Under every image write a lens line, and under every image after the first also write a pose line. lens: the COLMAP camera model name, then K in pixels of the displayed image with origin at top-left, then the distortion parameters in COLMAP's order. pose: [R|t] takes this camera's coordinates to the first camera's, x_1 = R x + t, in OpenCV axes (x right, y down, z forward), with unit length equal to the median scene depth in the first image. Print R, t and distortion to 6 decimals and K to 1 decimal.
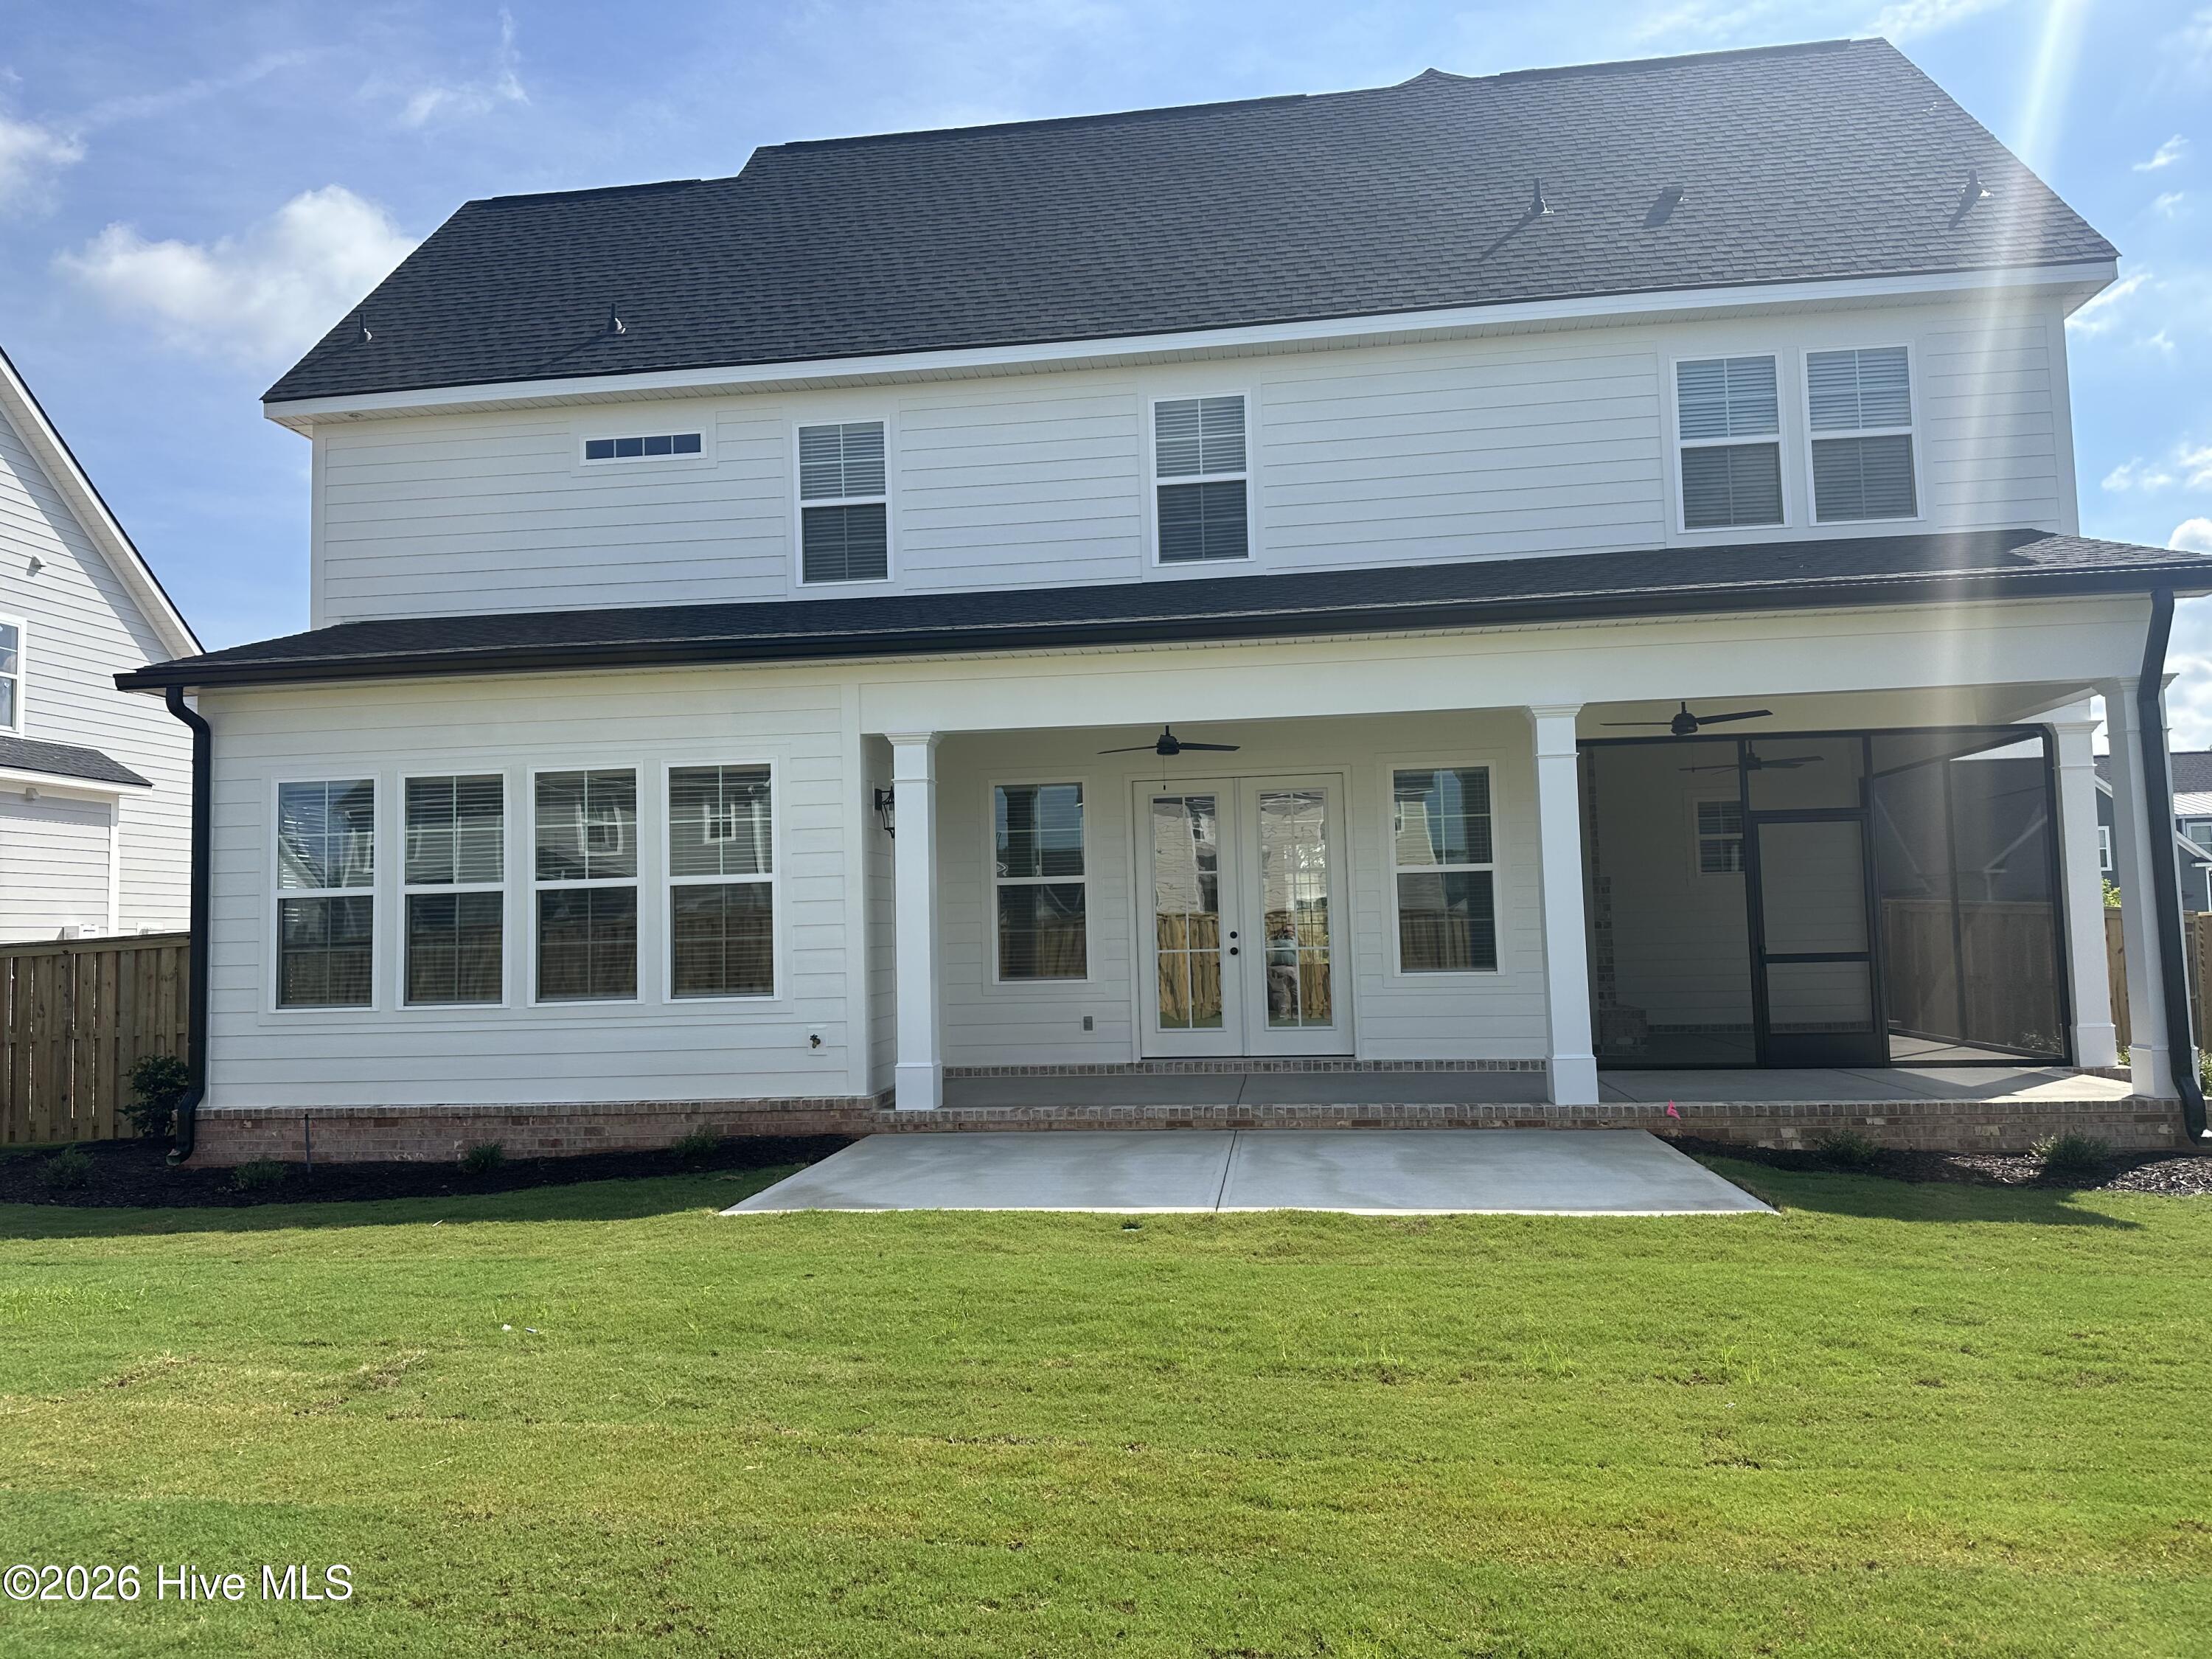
lens RADIAL K [[1504.2, 0, 1109.1], [0, 1504.2, 835.9], [0, 0, 1]] dist [0.036174, -0.009570]
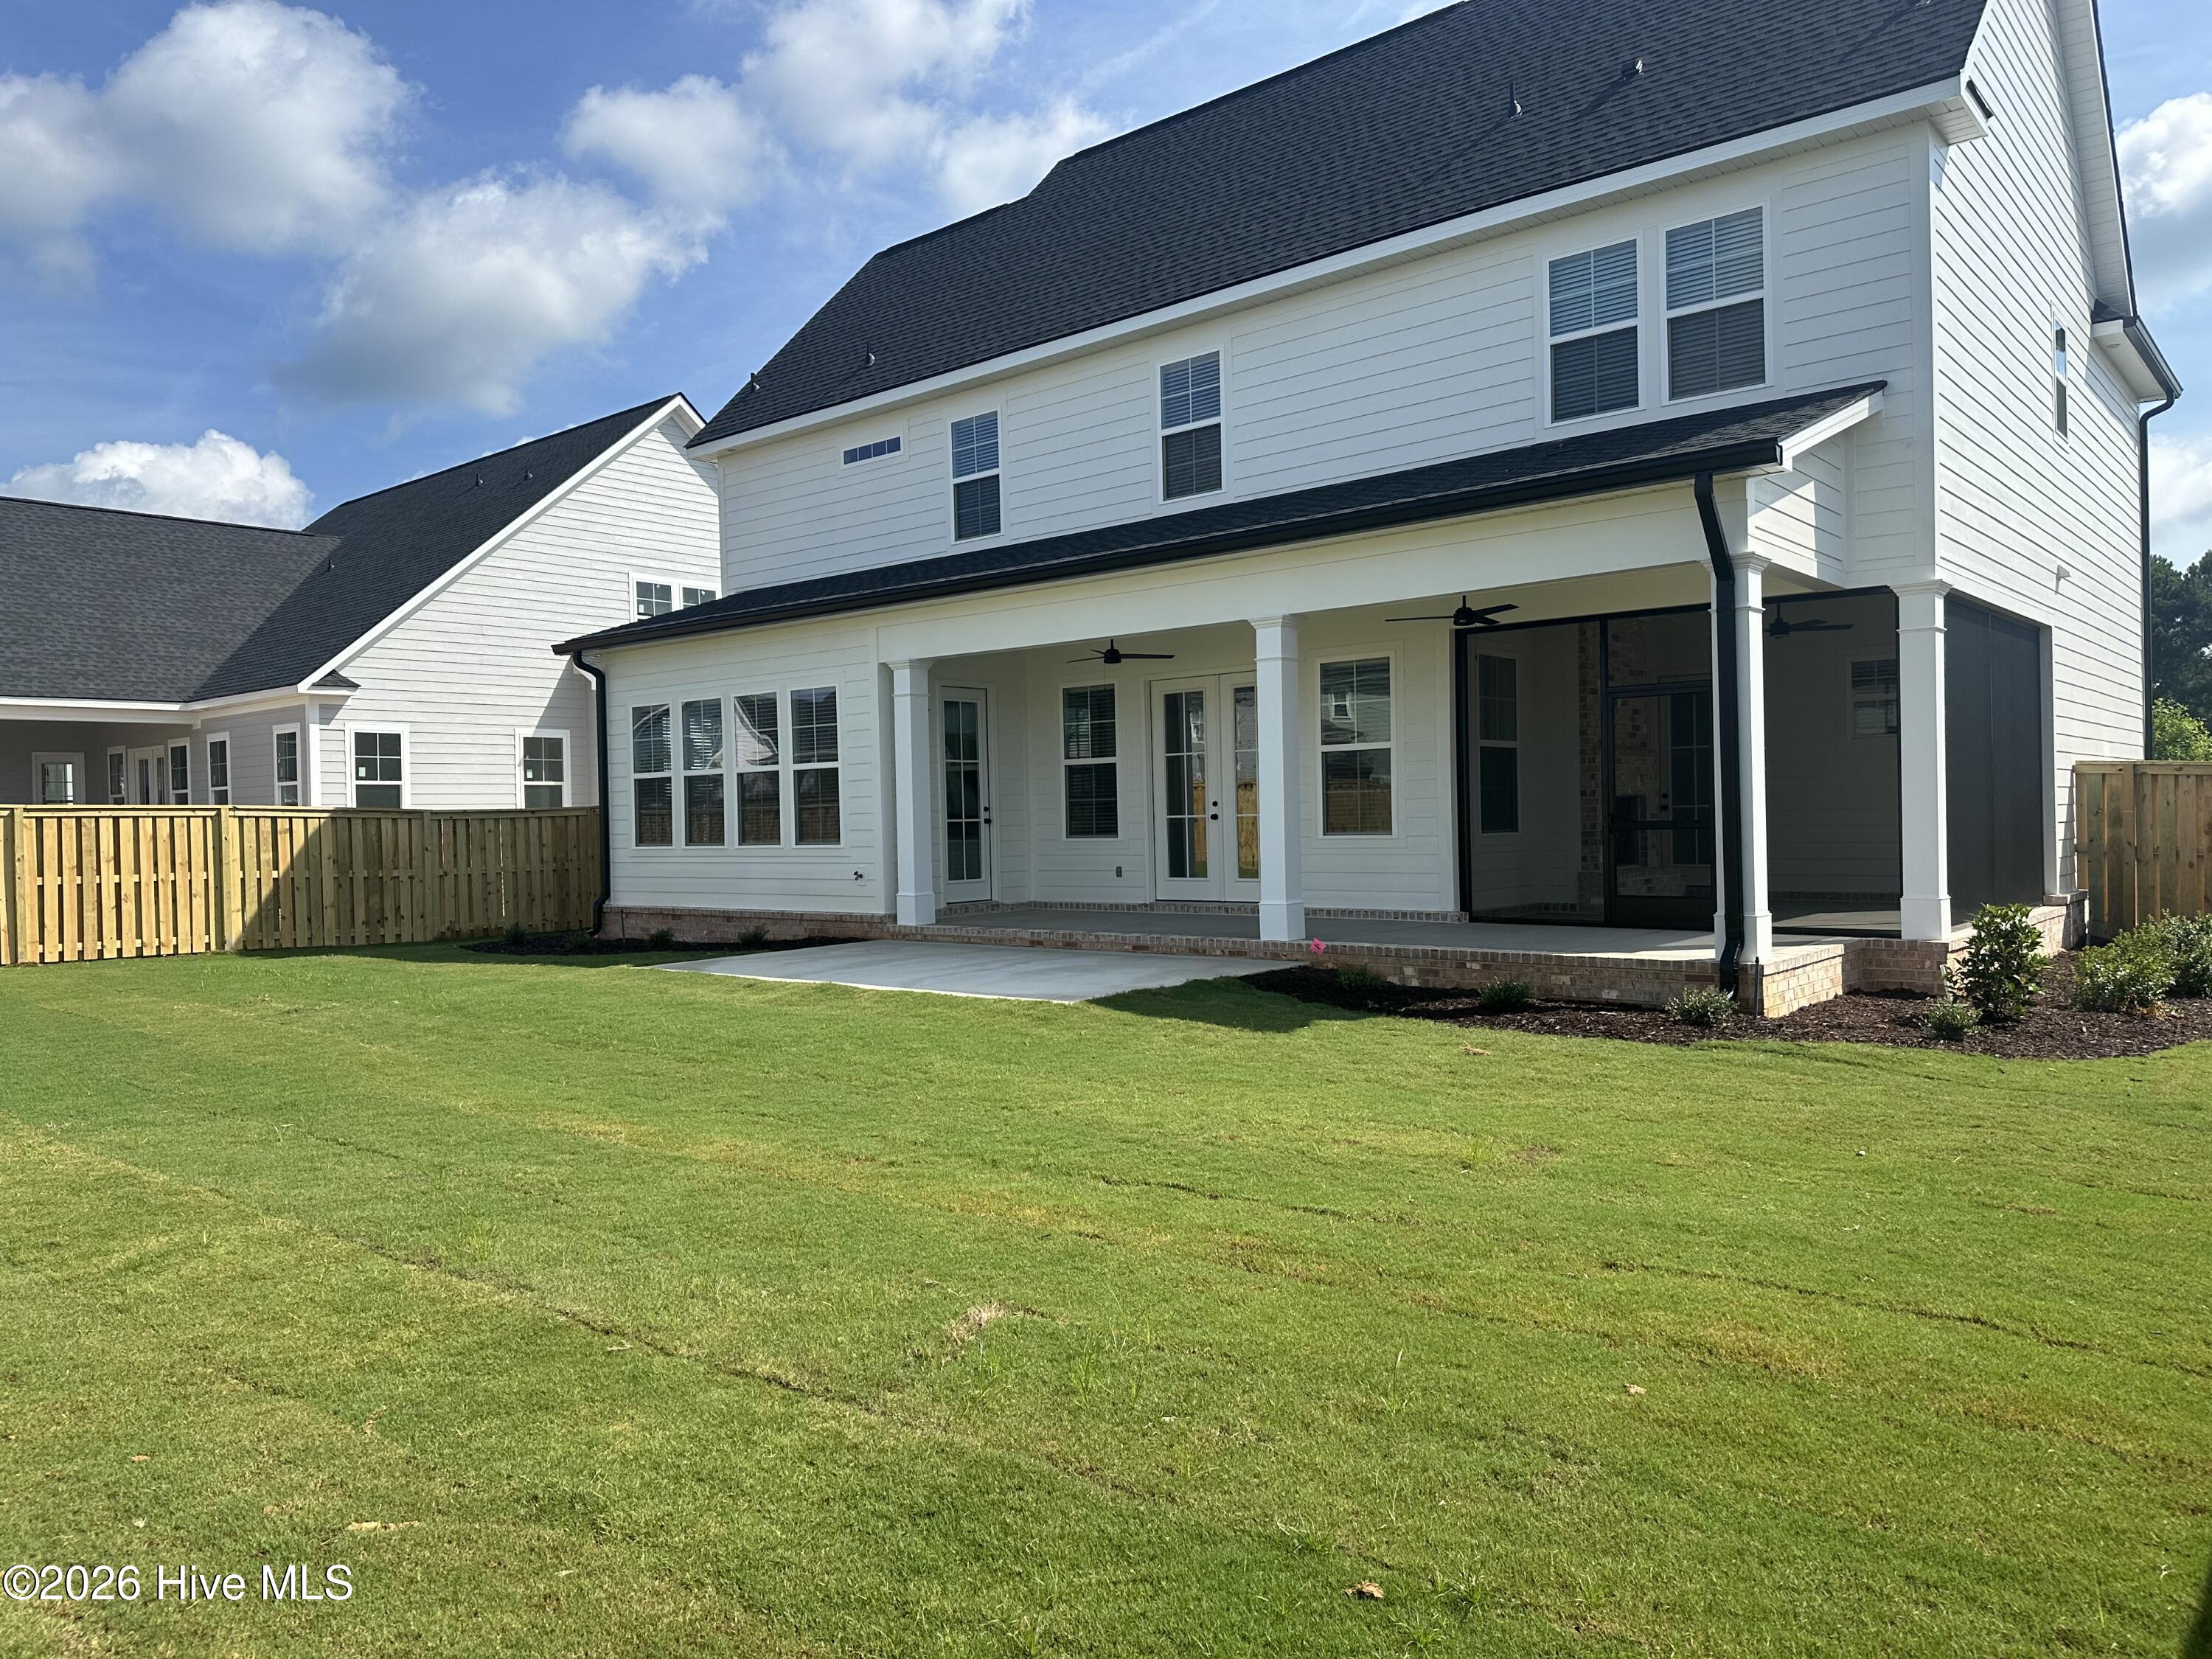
lens RADIAL K [[1570.0, 0, 1101.8], [0, 1570.0, 824.2], [0, 0, 1]] dist [0.024593, -0.021228]
pose [[0.829619, 0.008727, -0.558262, 0.740888], [0.042281, 0.996025, 0.078402, -0.021734], [0.556727, -0.088648, 0.825952, -0.116843]]
